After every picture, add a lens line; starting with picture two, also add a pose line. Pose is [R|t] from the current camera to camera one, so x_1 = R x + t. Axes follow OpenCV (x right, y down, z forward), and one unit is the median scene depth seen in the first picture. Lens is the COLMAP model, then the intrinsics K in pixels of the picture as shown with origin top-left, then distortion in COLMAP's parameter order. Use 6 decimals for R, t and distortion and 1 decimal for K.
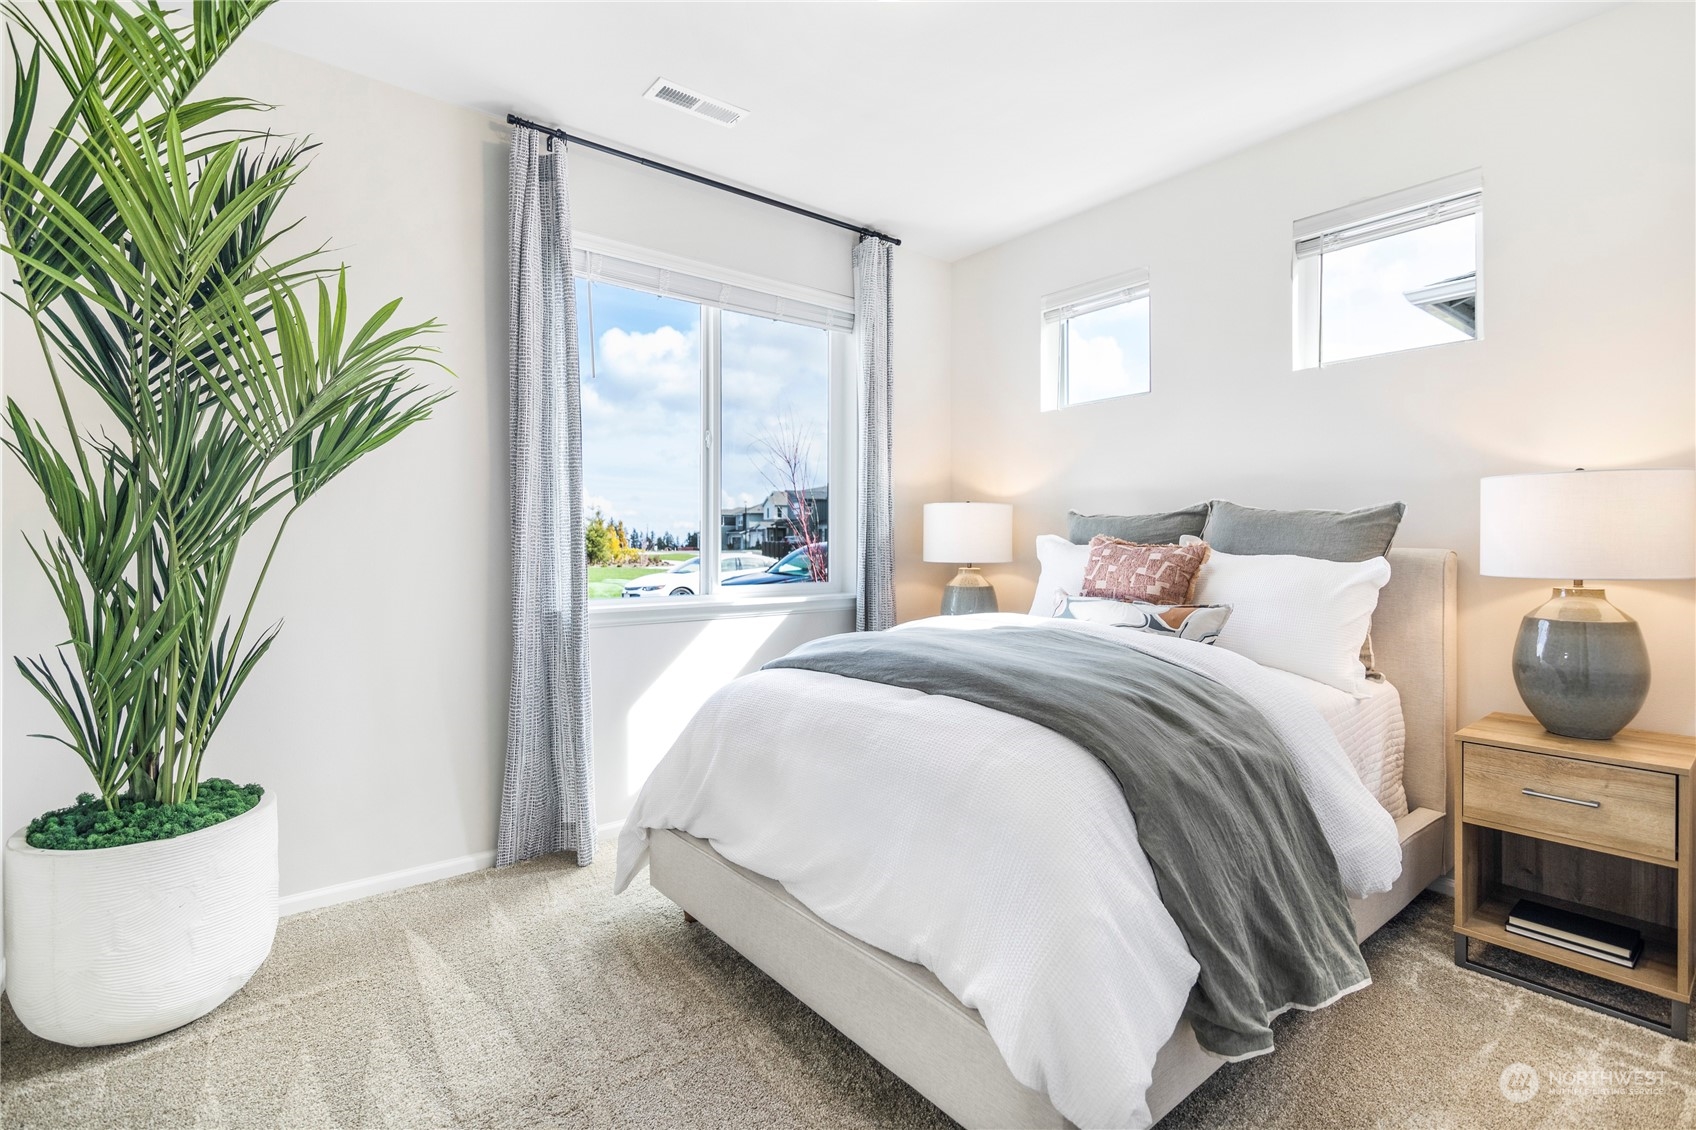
lens RADIAL K [[771.9, 0, 841.2], [0, 771.9, 556.6], [0, 0, 1]] dist [-0.002010, -0.001271]
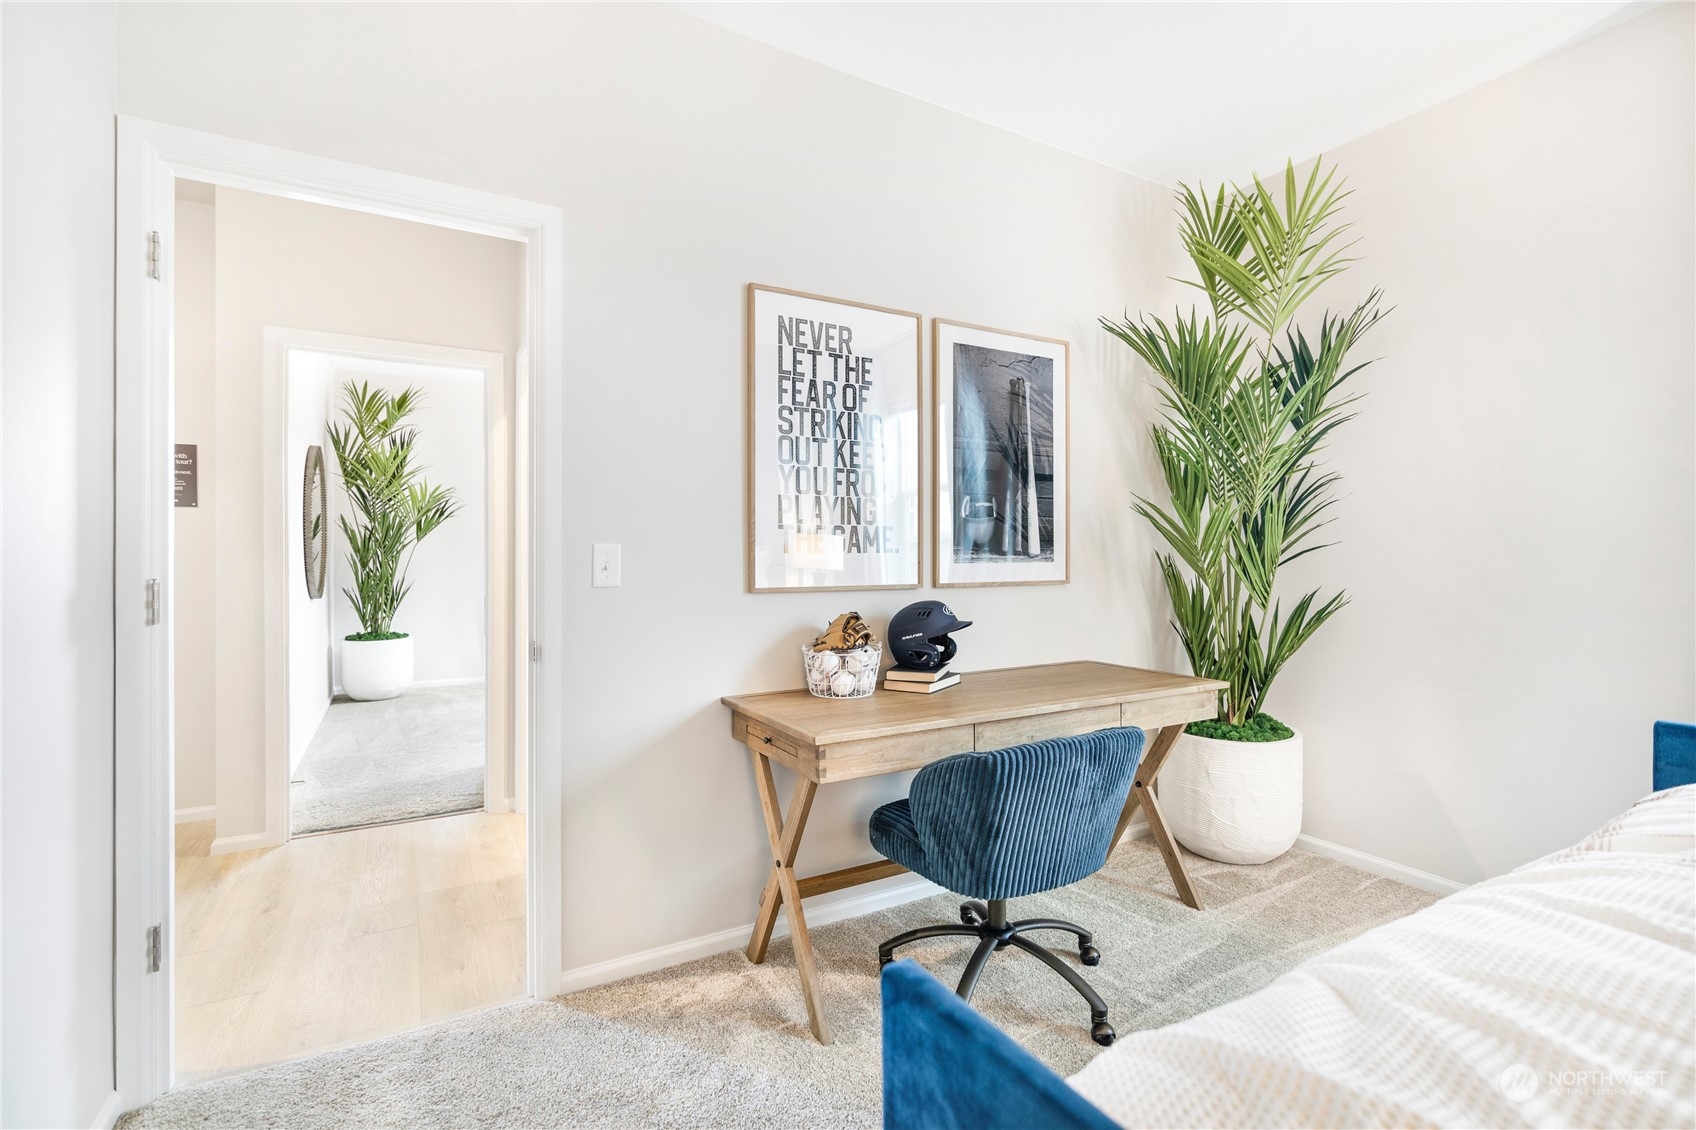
lens RADIAL K [[771.9, 0, 858.1], [0, 771.9, 561.6], [0, 0, 1]] dist [-0.002010, -0.001271]
pose [[0.989806, -0.000391, -0.142423, 1.623765], [0.001707, 0.999957, 0.009113, -0.015682], [0.142413, -0.009263, 0.989764, -1.985206]]
